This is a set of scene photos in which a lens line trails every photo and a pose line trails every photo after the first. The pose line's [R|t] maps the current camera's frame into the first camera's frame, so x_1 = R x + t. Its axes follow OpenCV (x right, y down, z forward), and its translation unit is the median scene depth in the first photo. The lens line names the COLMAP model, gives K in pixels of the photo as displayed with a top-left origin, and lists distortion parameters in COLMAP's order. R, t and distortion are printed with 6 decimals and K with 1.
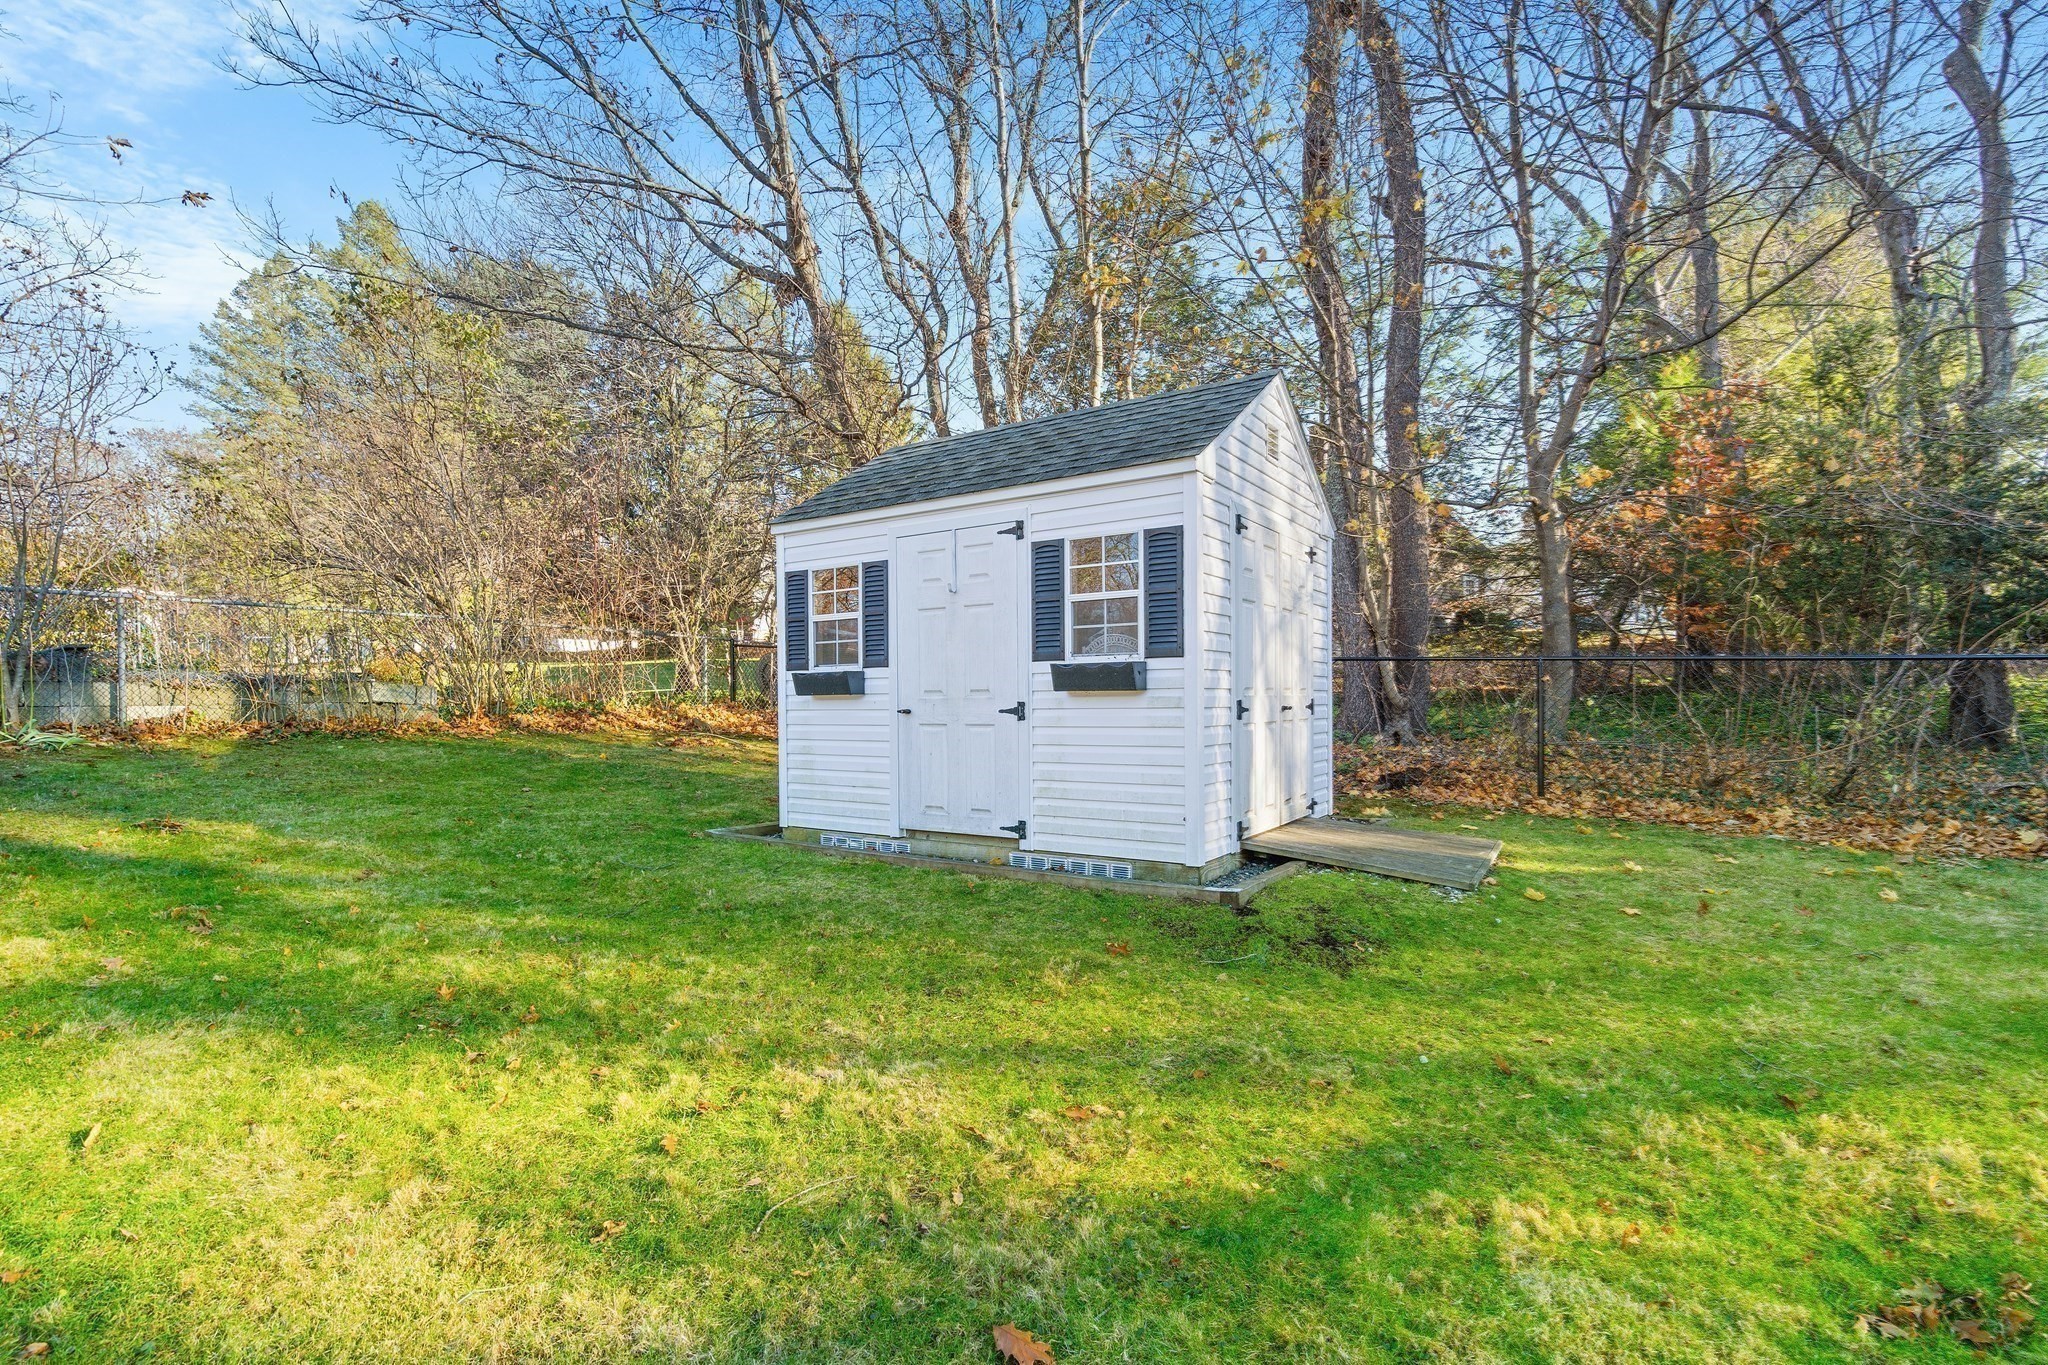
lens RADIAL K [[945.5, 0, 1024.8], [0, 945.5, 705.4], [0, 0, 1]] dist [-0.000592, 0.000667]
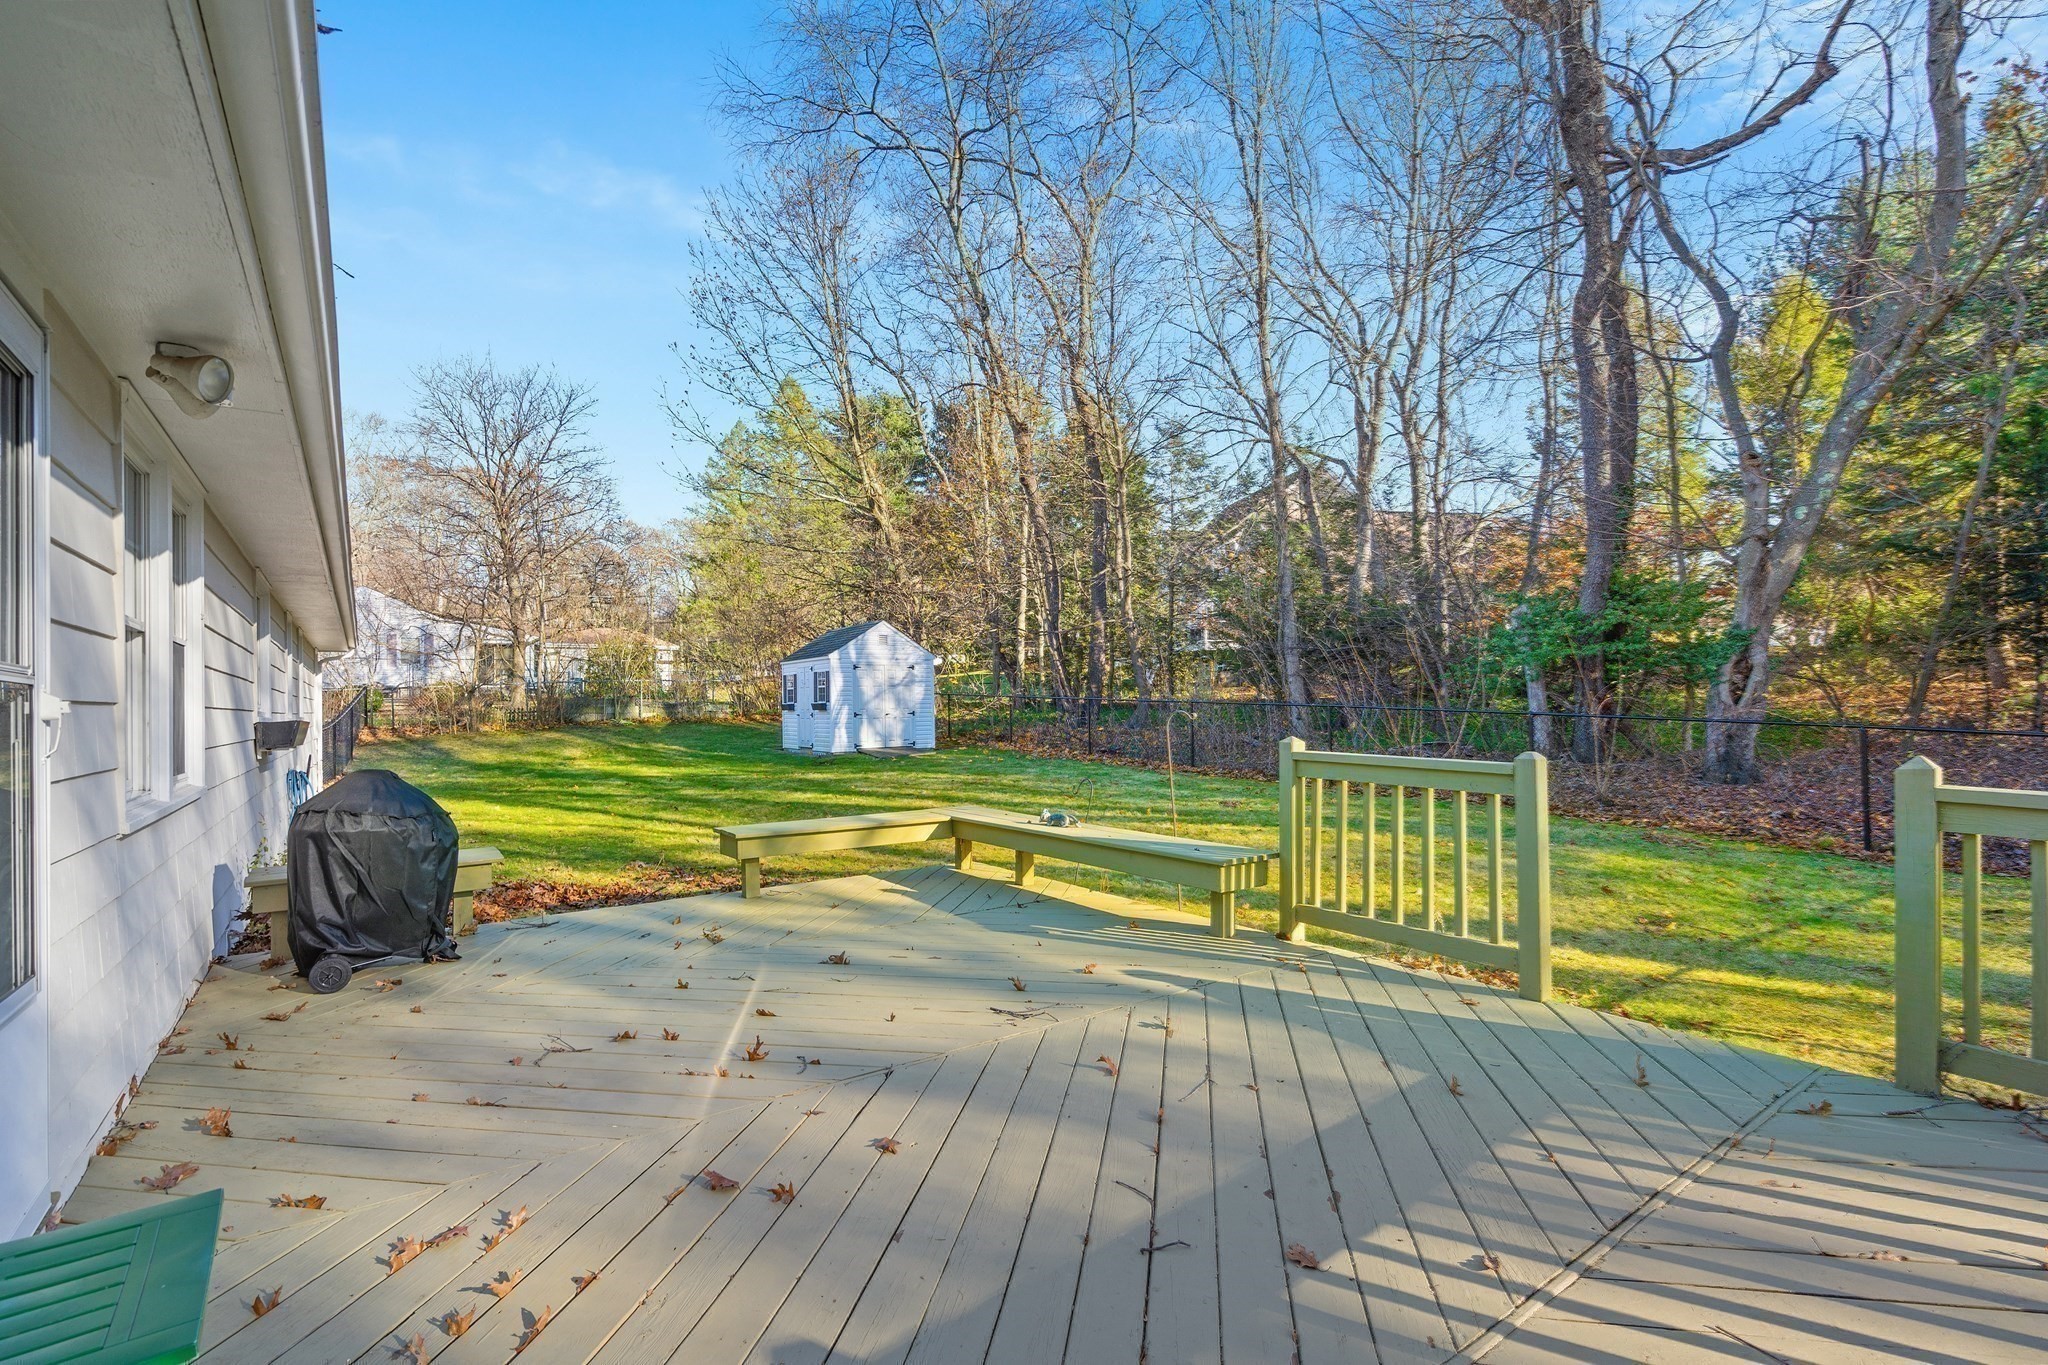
lens RADIAL K [[945.5, 0, 1024.8], [0, 945.5, 705.4], [0, 0, 1]] dist [-0.000592, 0.000667]
pose [[0.923982, -0.004619, -0.382407, 2.317297], [0.003930, 0.999989, -0.002584, -0.019970], [0.382415, 0.000885, 0.923990, -2.306983]]
